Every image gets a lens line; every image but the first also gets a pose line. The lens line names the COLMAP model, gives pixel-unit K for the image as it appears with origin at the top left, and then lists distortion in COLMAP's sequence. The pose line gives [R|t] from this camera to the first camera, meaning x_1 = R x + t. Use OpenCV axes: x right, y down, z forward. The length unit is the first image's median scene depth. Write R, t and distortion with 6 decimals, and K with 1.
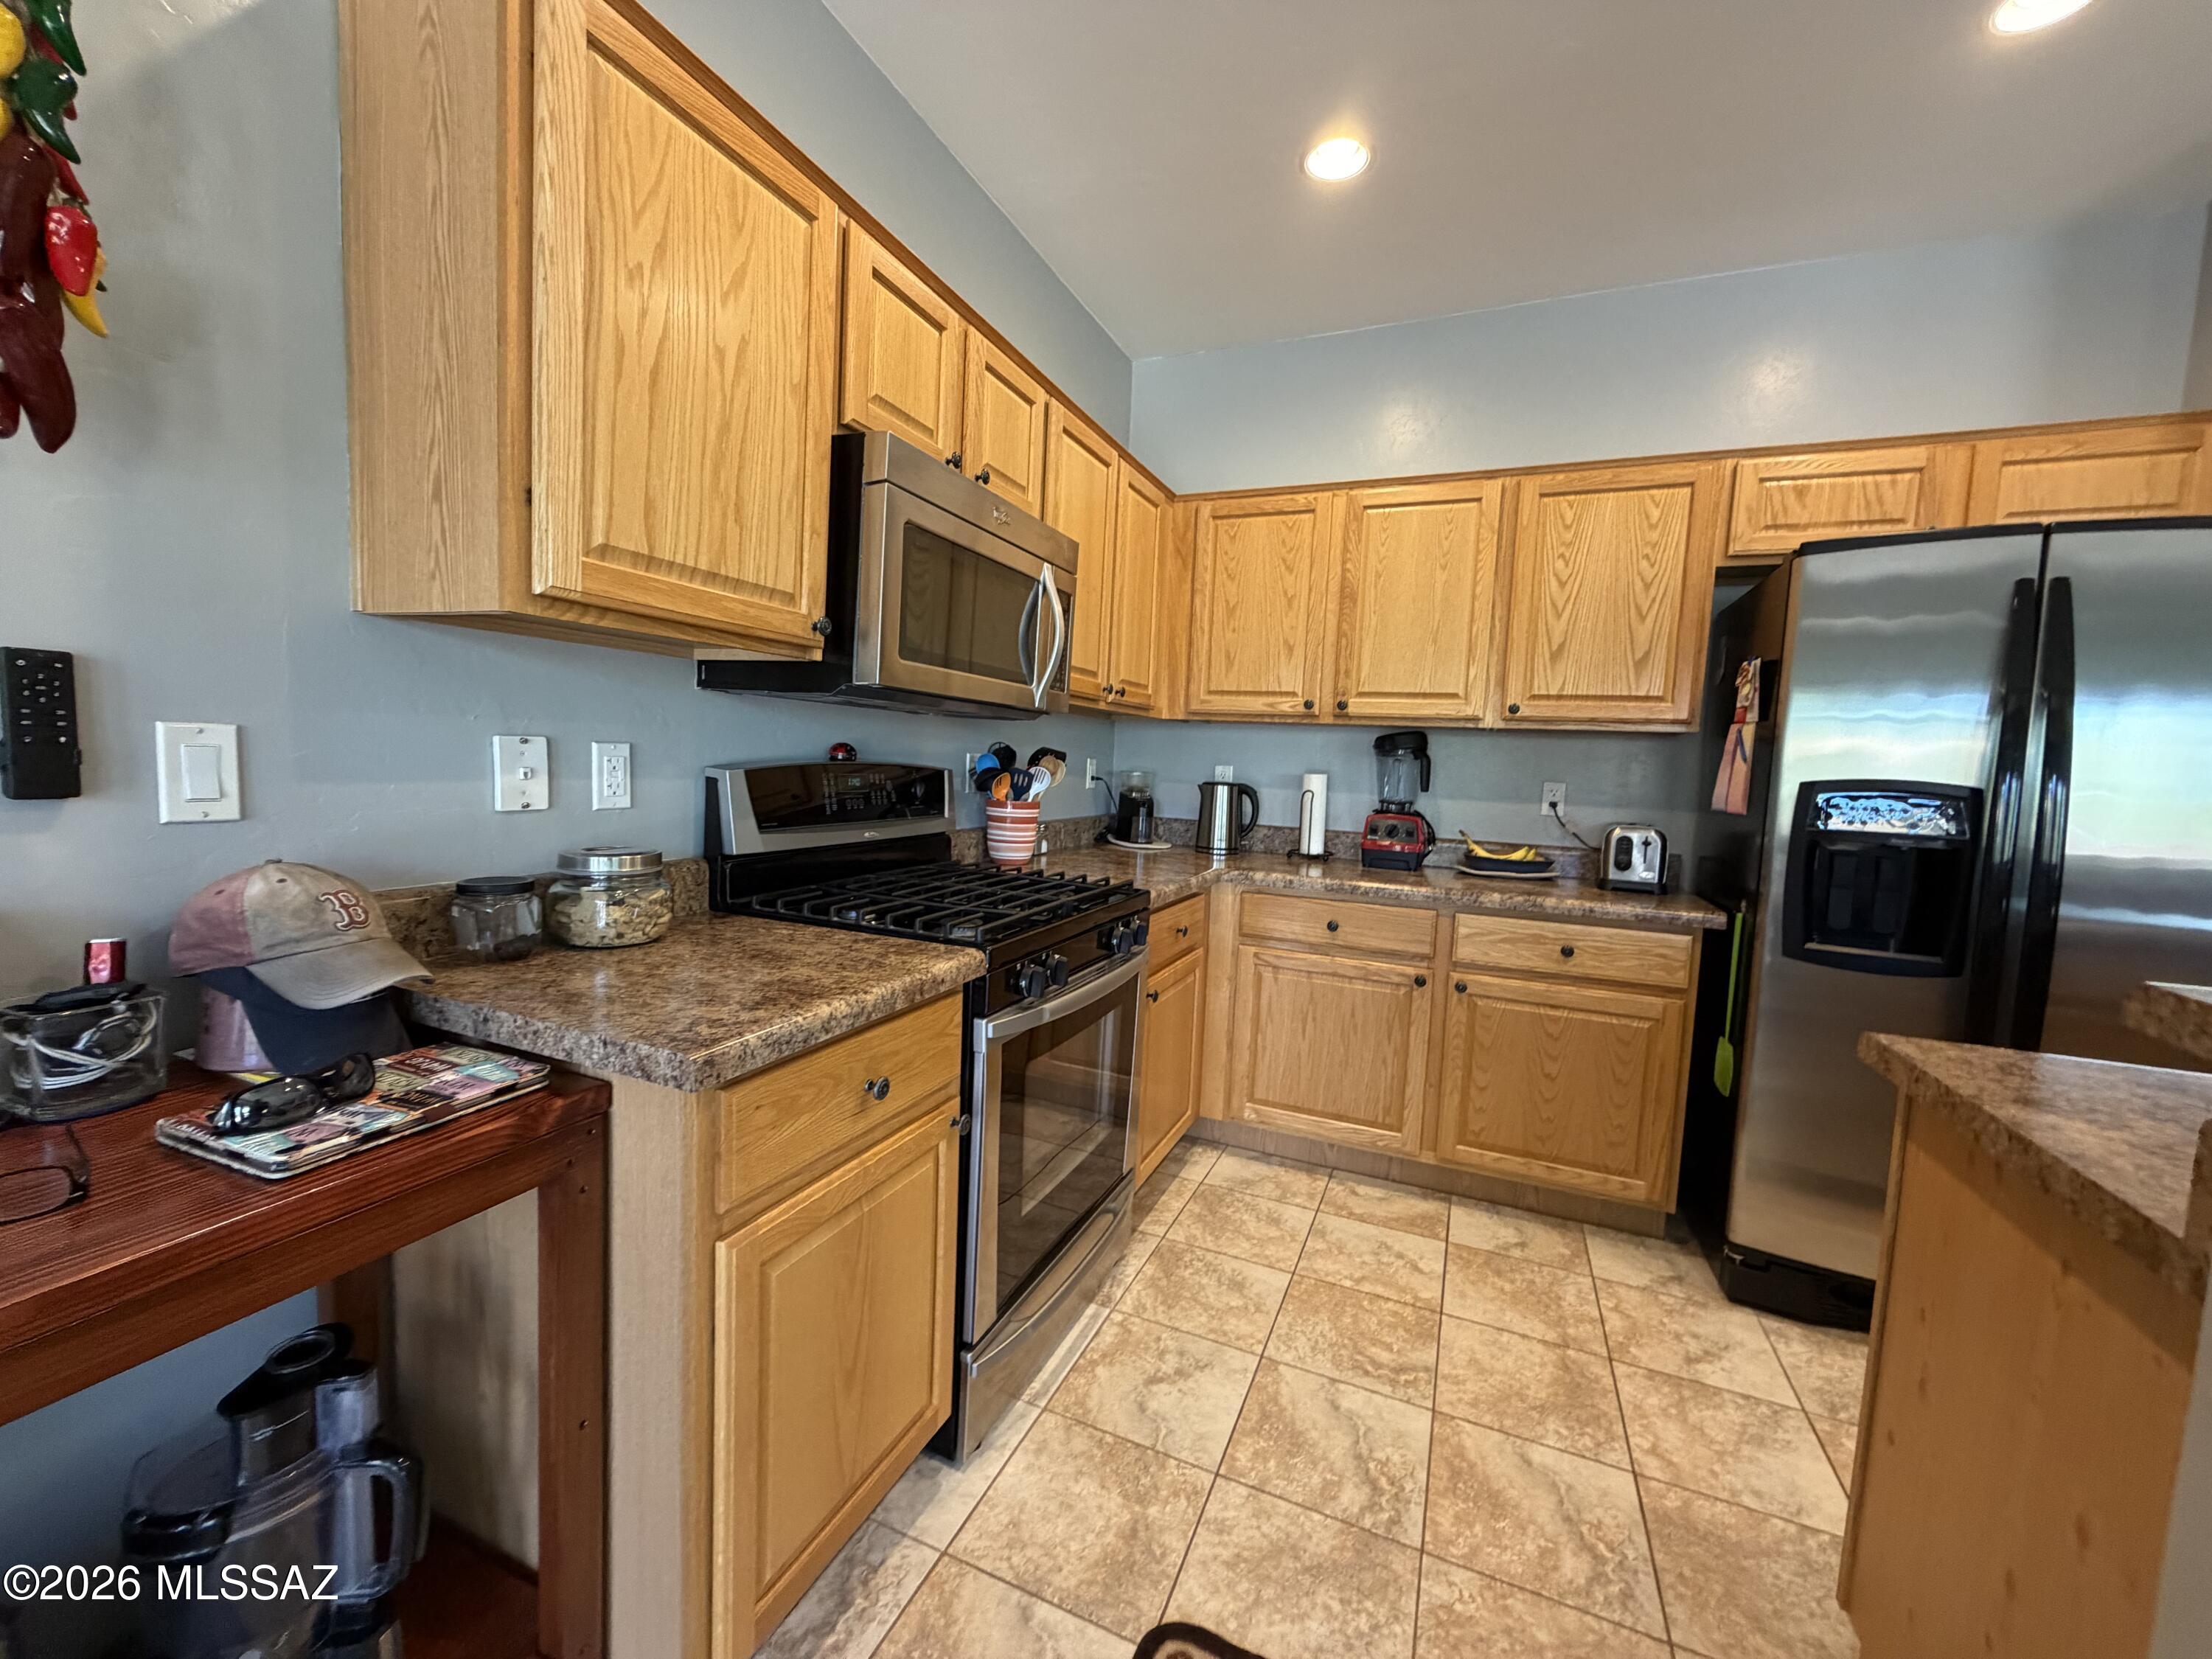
lens RADIAL K [[882.5, 0, 1097.9], [0, 882.5, 832.0], [0, 0, 1]] dist [0.000043, 0.000352]
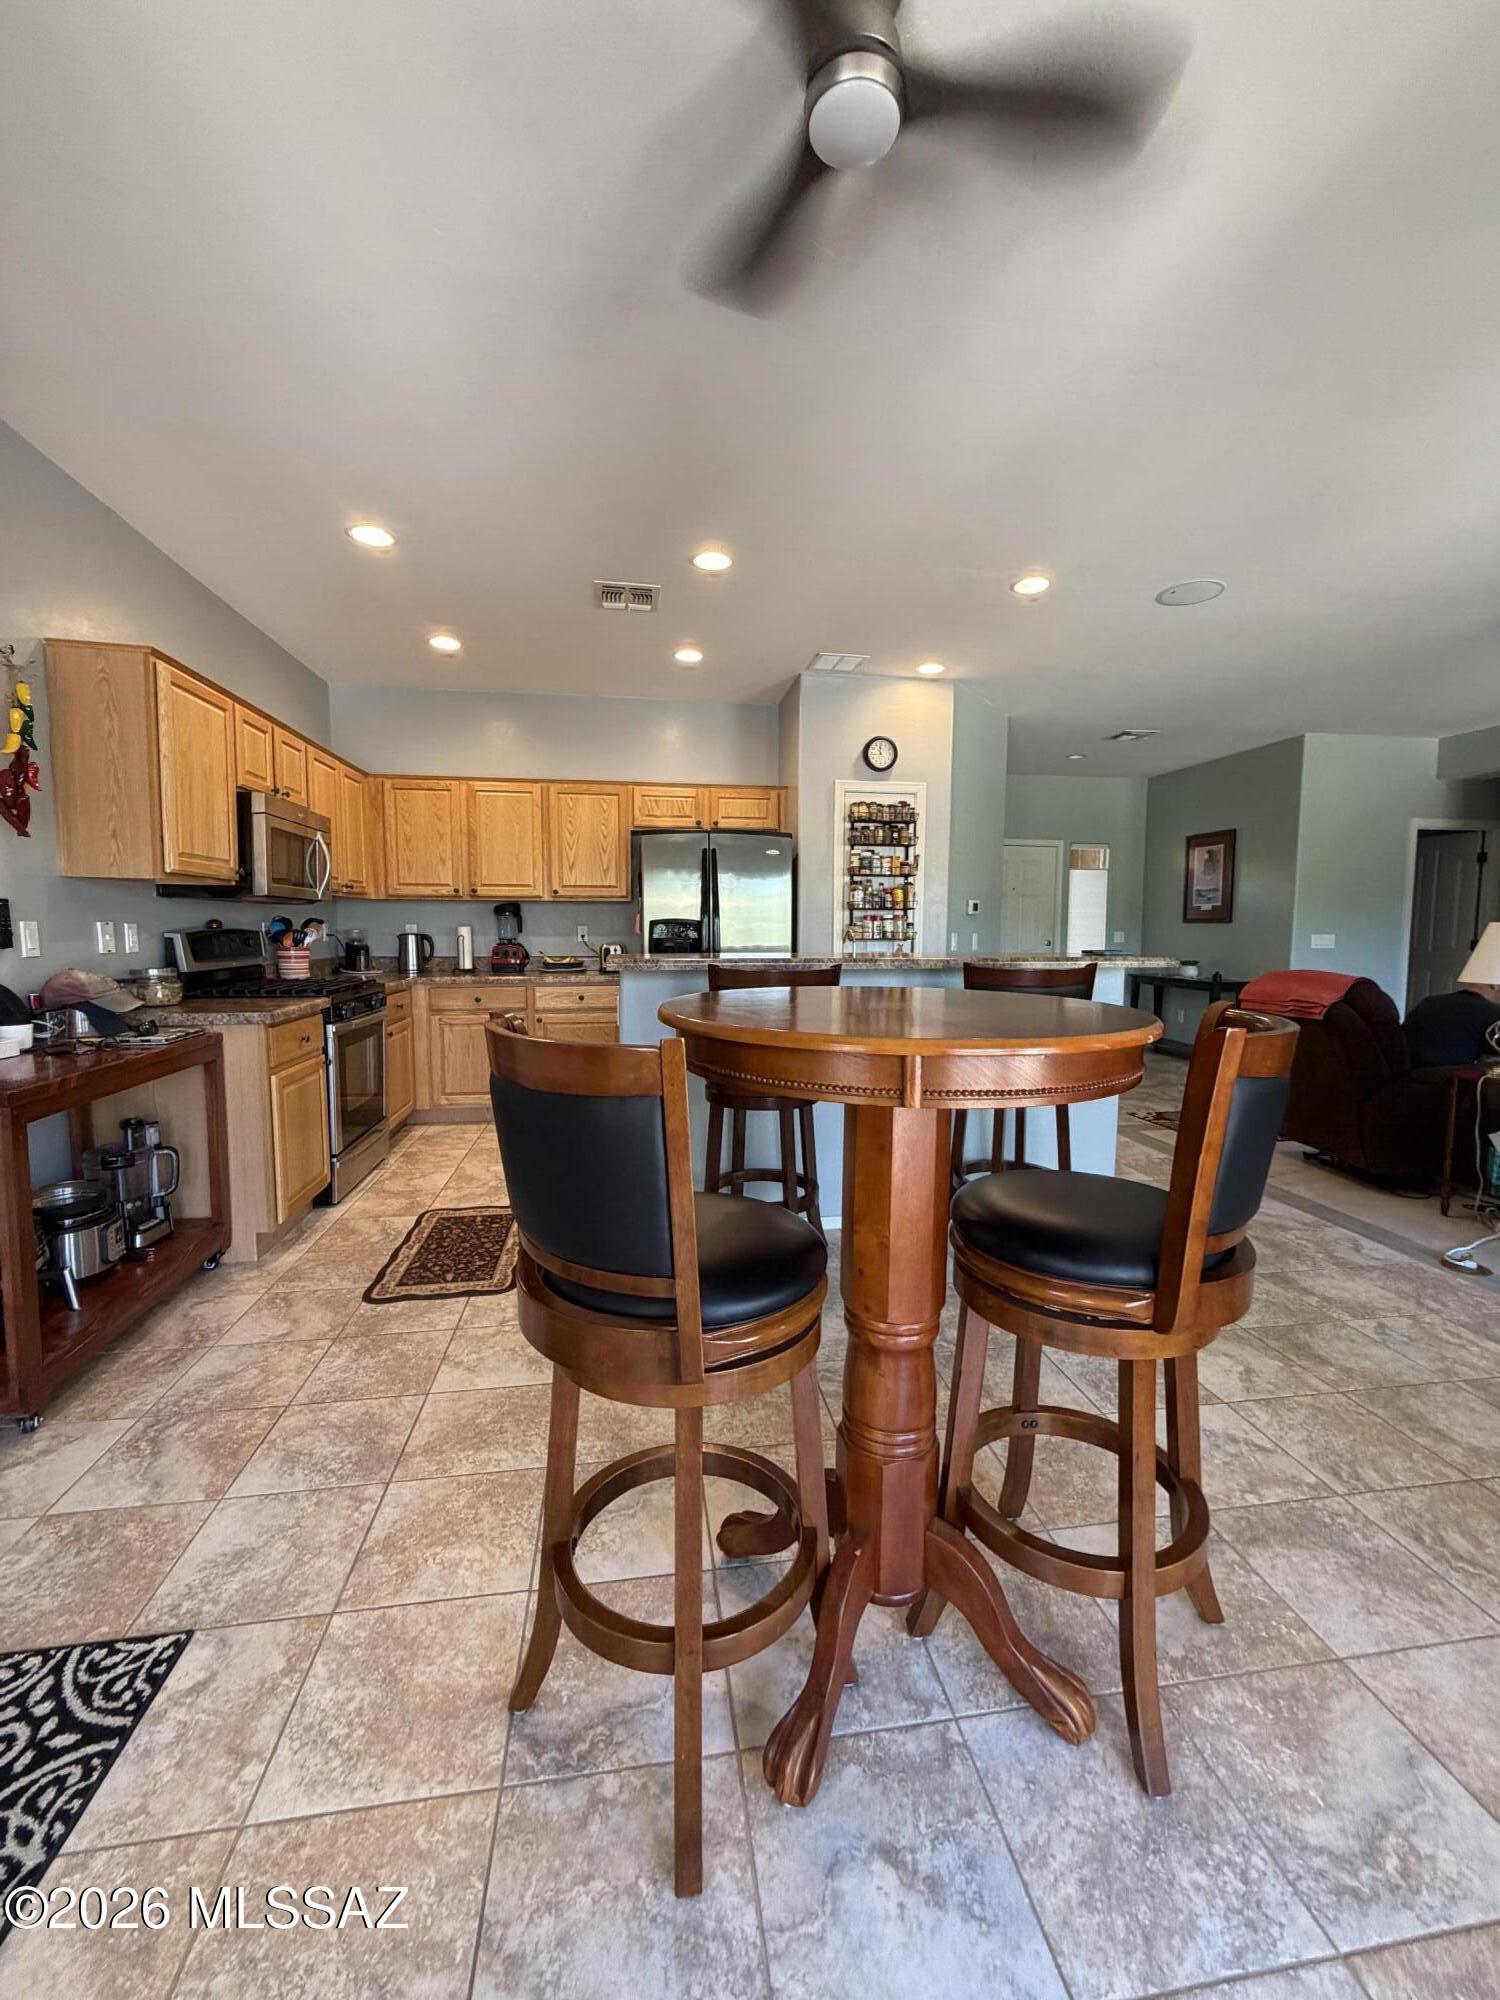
lens RADIAL K [[797.9, 0, 752.8], [0, 797.9, 990.8], [0, 0, 1]] dist [0.000043, 0.000352]
pose [[0.842589, -0.085252, 0.531767, -0.187540], [0.079828, 0.996255, 0.033229, 0.078685], [-0.532608, 0.014451, 0.846239, -0.951946]]
